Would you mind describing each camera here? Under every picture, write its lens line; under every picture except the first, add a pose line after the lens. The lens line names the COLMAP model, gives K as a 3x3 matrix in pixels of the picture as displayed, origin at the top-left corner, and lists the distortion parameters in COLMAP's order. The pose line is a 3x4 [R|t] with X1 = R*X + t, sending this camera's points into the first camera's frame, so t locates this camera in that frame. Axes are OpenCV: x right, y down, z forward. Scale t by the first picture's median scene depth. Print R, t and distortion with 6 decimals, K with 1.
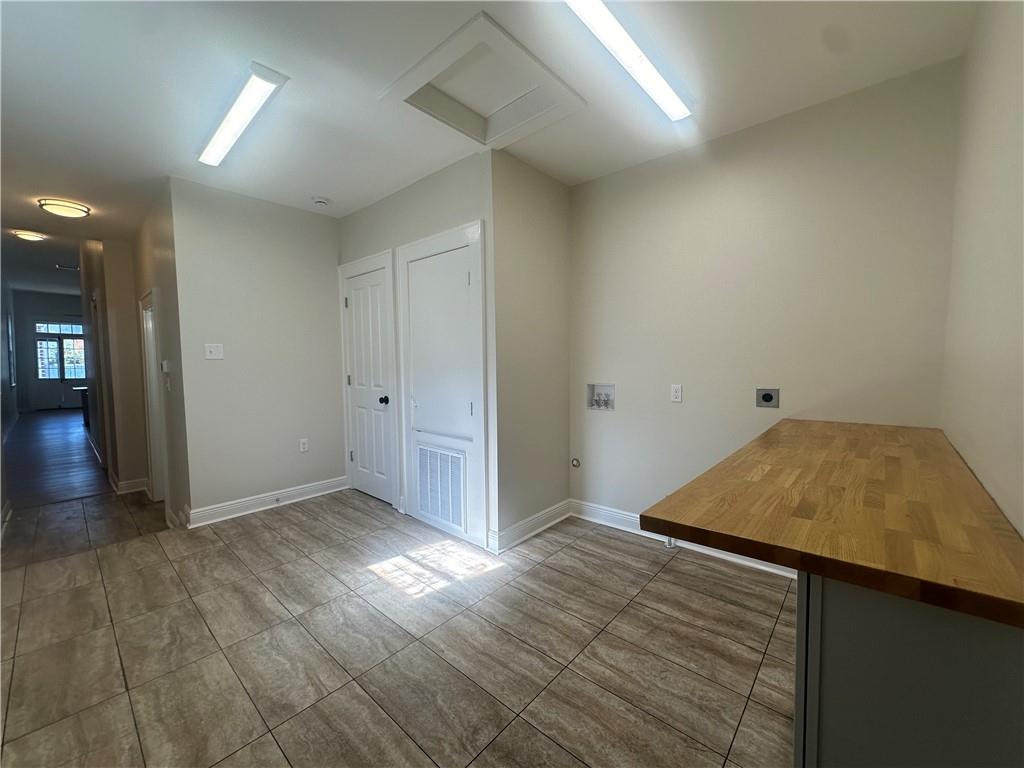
lens RADIAL K [[406.9, 0, 516.2], [0, 406.9, 375.8], [0, 0, 1]] dist [-0.004113, 0.001528]
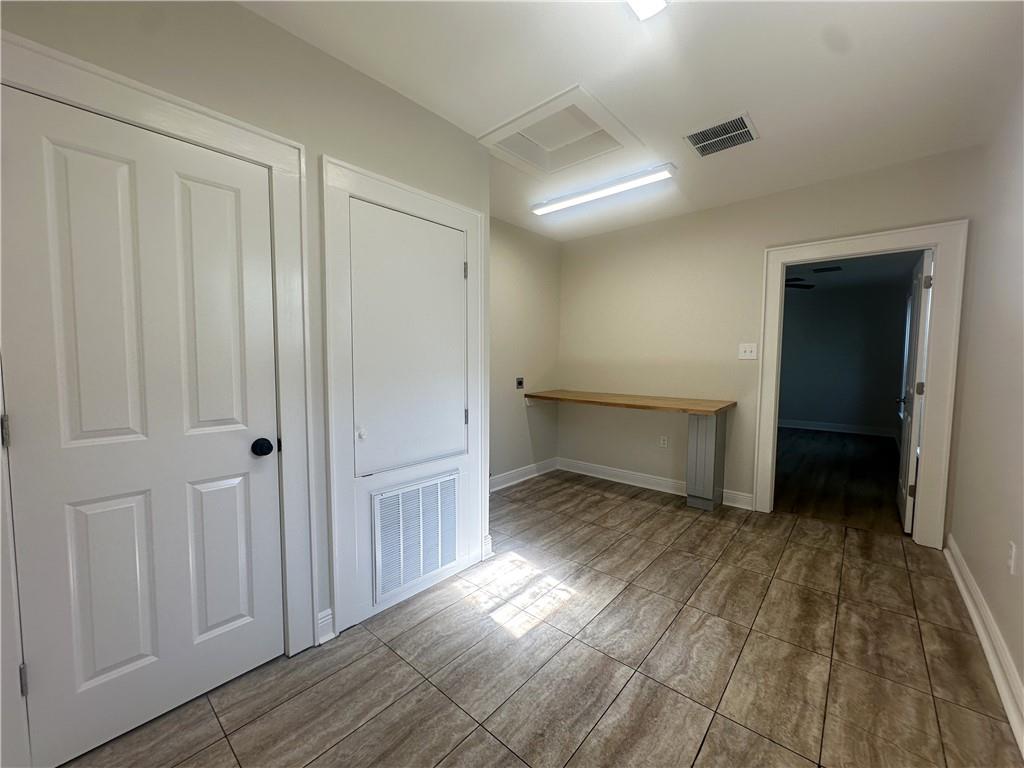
lens RADIAL K [[406.9, 0, 505.4], [0, 406.9, 380.8], [0, 0, 1]] dist [-0.004113, 0.001528]
pose [[0.007303, -0.045971, 0.998916, -1.371423], [0.038814, 0.998203, 0.045654, -0.047055], [-0.999220, 0.038438, 0.009074, 1.254873]]
